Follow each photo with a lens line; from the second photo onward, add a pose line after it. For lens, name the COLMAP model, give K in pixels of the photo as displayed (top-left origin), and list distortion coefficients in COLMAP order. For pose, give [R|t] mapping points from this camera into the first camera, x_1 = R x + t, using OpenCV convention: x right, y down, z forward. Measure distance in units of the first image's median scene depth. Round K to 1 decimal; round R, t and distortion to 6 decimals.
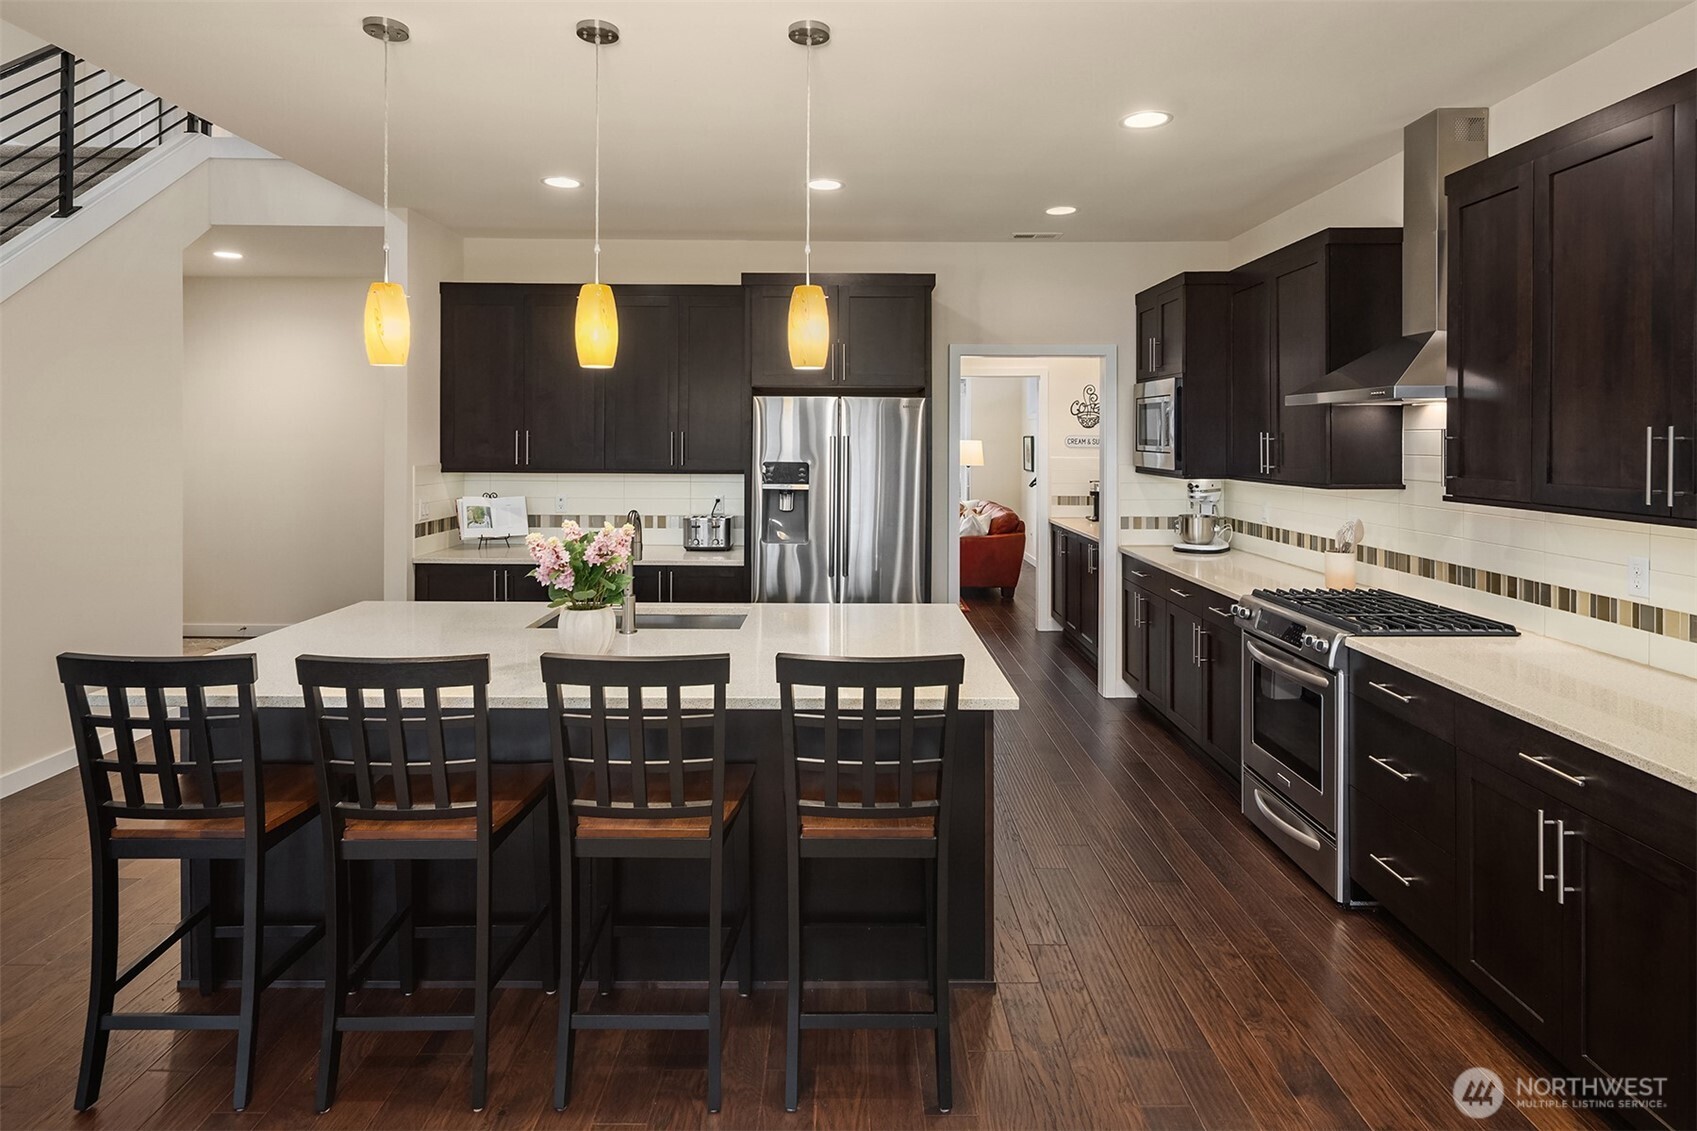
lens RADIAL K [[933.0, 0, 851.7], [0, 933.0, 440.0], [0, 0, 1]] dist [0.000197, 0.000746]
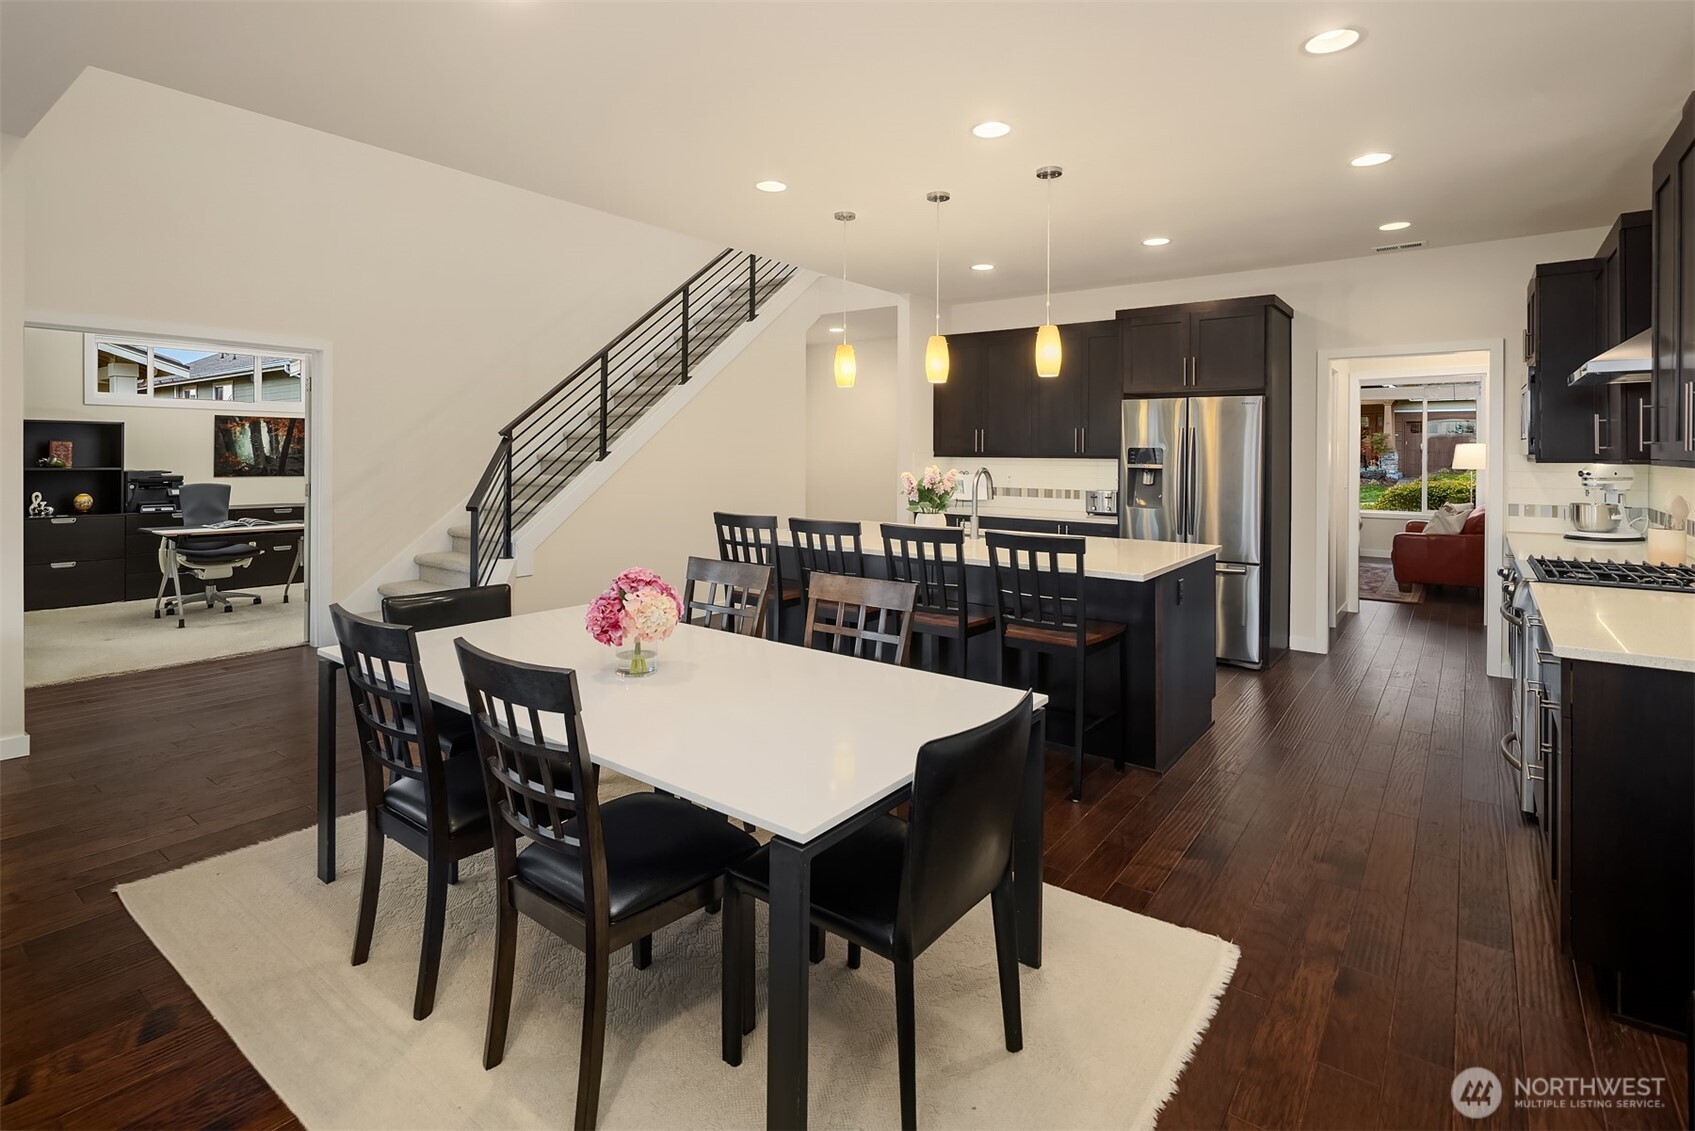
lens RADIAL K [[833.1, 0, 840.9], [0, 833.1, 455.9], [0, 0, 1]] dist [0.001633, 0.000456]
pose [[0.790085, 0.001421, -0.612995, 0.318544], [-0.002730, 0.999996, -0.001201, 0.037892], [0.612991, 0.002622, 0.790086, -0.219406]]
